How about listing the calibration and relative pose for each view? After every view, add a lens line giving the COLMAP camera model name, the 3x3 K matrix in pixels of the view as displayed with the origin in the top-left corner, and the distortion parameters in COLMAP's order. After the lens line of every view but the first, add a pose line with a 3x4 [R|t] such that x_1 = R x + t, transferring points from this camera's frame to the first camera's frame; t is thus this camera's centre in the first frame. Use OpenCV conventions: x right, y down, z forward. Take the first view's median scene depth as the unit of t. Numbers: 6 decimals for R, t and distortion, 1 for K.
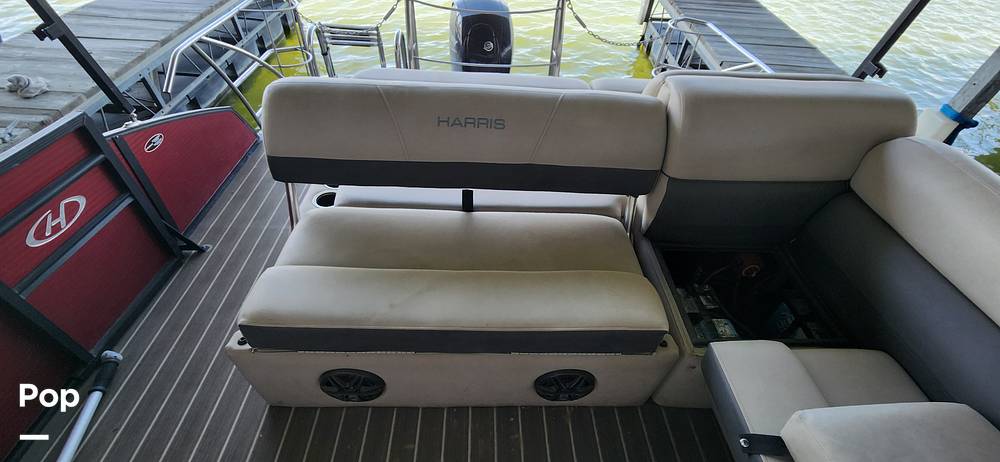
lens RADIAL K [[413.1, 0, 490.1], [0, 413.1, 227.1], [0, 0, 1]] dist [-0.000960, 0.000301]
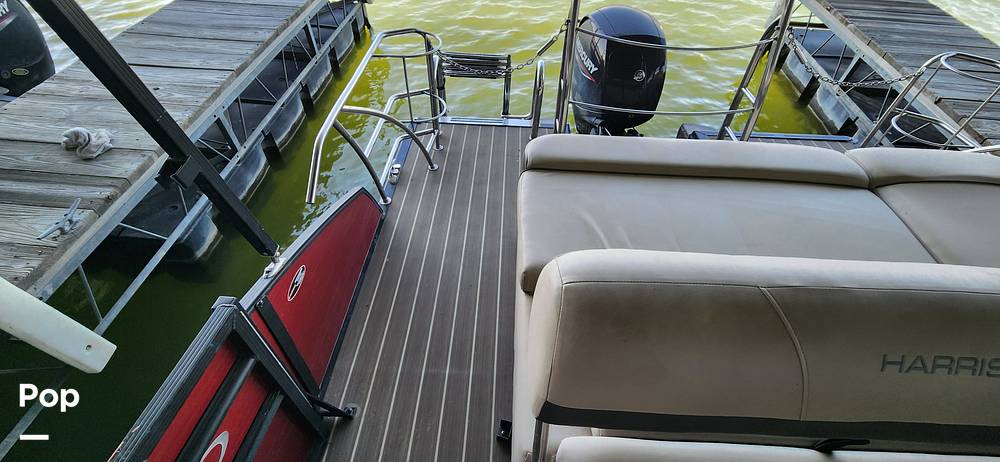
lens RADIAL K [[424.8, 0, 501.8], [0, 424.8, 237.4], [0, 0, 1]] dist [-0.001970, -0.000821]
pose [[0.999252, 0.018444, -0.033998, -0.259891], [-0.016660, 0.998508, 0.052009, -0.187014], [0.034906, -0.051404, 0.998068, 0.183837]]
